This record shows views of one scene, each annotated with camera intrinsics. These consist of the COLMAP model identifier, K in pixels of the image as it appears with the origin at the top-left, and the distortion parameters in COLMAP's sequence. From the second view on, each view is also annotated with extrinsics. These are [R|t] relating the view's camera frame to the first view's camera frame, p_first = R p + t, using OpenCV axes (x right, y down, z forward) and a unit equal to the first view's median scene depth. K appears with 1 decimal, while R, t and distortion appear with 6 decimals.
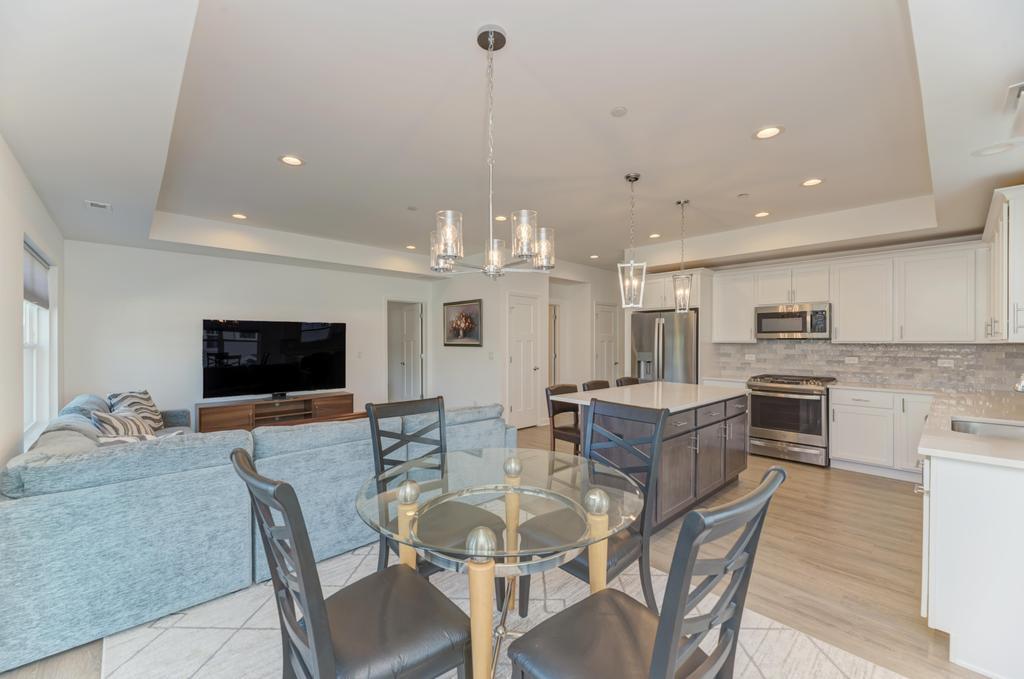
lens RADIAL K [[409.9, 0, 508.8], [0, 409.9, 342.2], [0, 0, 1]] dist [0.008582, -0.002326]
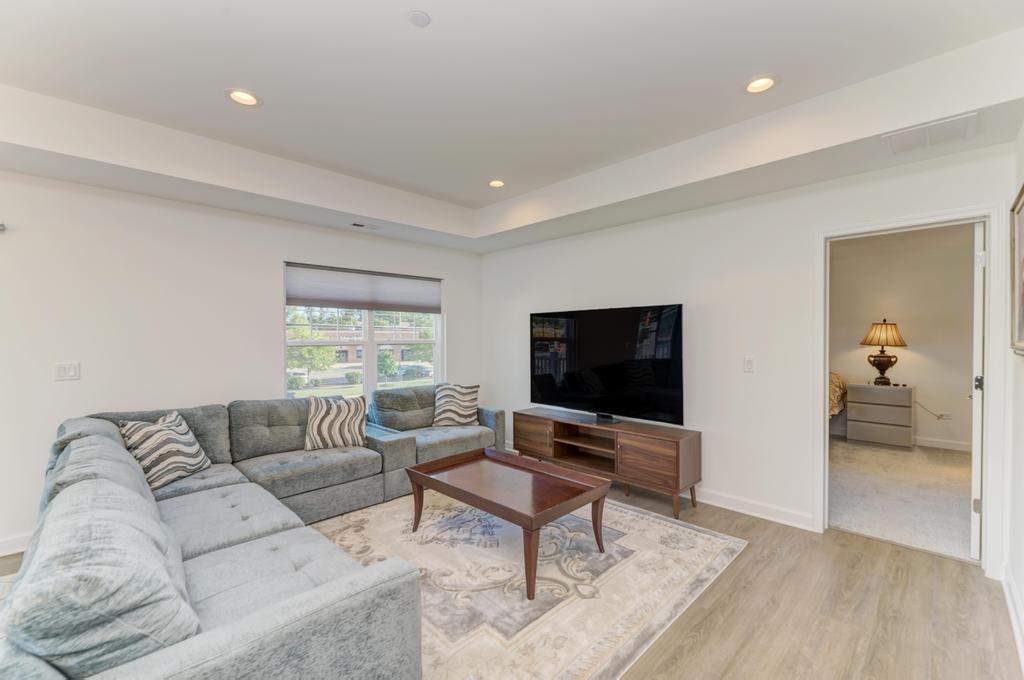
lens RADIAL K [[429.3, 0, 513.3], [0, 429.3, 343.6], [0, 0, 1]] dist [0.010195, -0.000180]
pose [[0.027117, 0.014235, -0.999531, 0.179009], [-0.003189, 0.999895, 0.014153, -0.002214], [0.999627, 0.002804, 0.027159, 0.945323]]
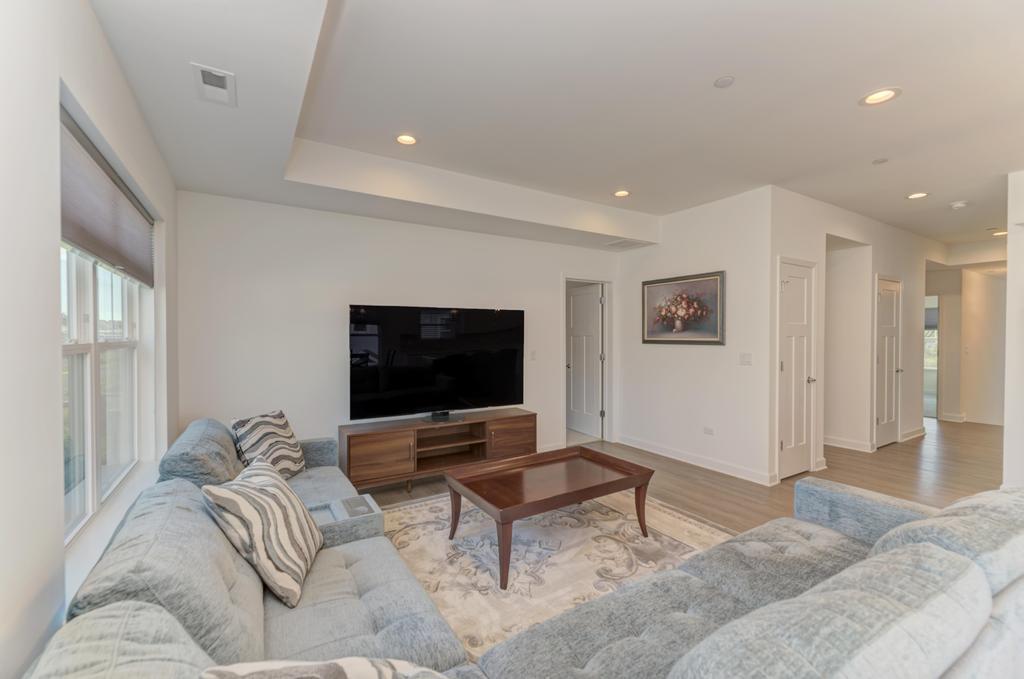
lens RADIAL K [[429.3, 0, 508.6], [0, 429.3, 342.8], [0, 0, 1]] dist [0.010195, -0.000180]
pose [[0.979773, 0.002291, -0.200097, -0.342994], [0.000262, 0.999919, 0.012728, -0.001517], [0.200110, -0.012523, 0.979693, 0.353737]]
